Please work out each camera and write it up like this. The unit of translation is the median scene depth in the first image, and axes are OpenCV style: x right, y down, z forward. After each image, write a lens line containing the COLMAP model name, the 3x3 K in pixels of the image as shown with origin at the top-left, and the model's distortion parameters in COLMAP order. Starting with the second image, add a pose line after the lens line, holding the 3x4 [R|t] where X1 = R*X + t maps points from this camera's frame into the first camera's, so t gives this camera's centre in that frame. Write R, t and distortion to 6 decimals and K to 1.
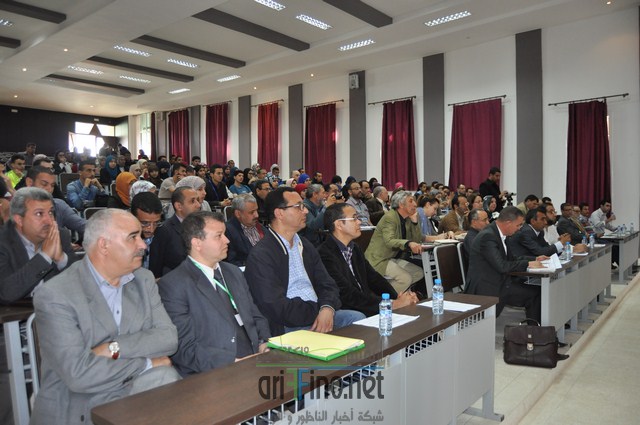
lens RADIAL K [[511.0, 0, 322.1], [0, 511.0, 211.5], [0, 0, 1]] dist [-0.089197, 0.029892]
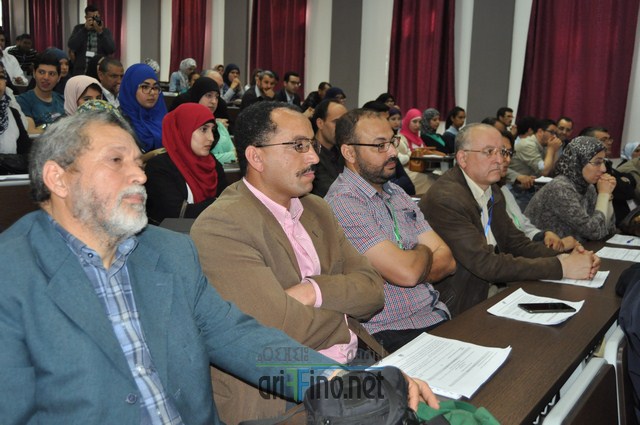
lens RADIAL K [[652.3, 0, 318.2], [0, 652.3, 208.7], [0, 0, 1]] dist [-0.065224, 0.000000]
pose [[0.997835, 0.040331, 0.051953, 0.010388], [-0.045880, 0.992820, 0.110467, -0.015594], [-0.047125, -0.112612, 0.992521, 0.255498]]
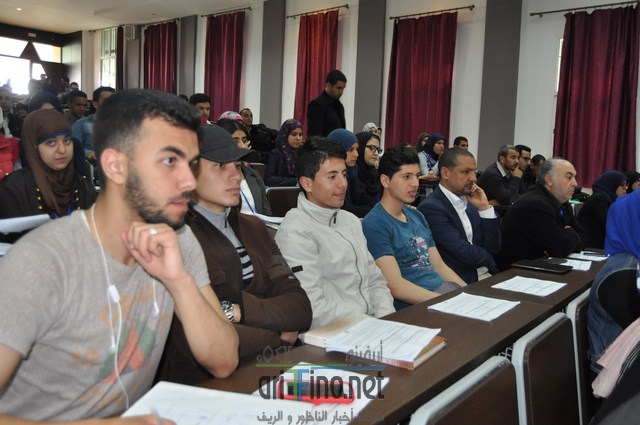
lens RADIAL K [[563.4, 0, 317.6], [0, 563.4, 216.1], [0, 0, 1]] dist [-0.084236, 0.031670]
pose [[0.998720, 0.050166, 0.006511, -0.102971], [-0.050527, 0.995502, 0.080141, -0.035565], [-0.002461, -0.080367, 0.996762, 0.367476]]
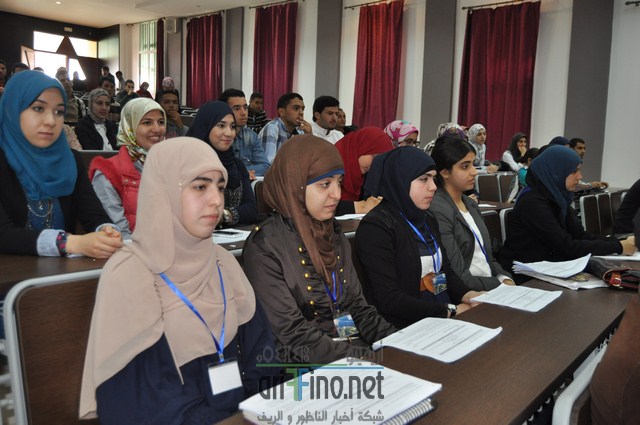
lens RADIAL K [[563.4, 0, 314.7], [0, 563.4, 213.8], [0, 0, 1]] dist [-0.084236, 0.031670]
pose [[0.998865, 0.043852, -0.018602, -0.159923], [-0.041923, 0.994709, 0.093787, -0.042605], [0.022617, -0.092901, 0.995418, 0.399237]]
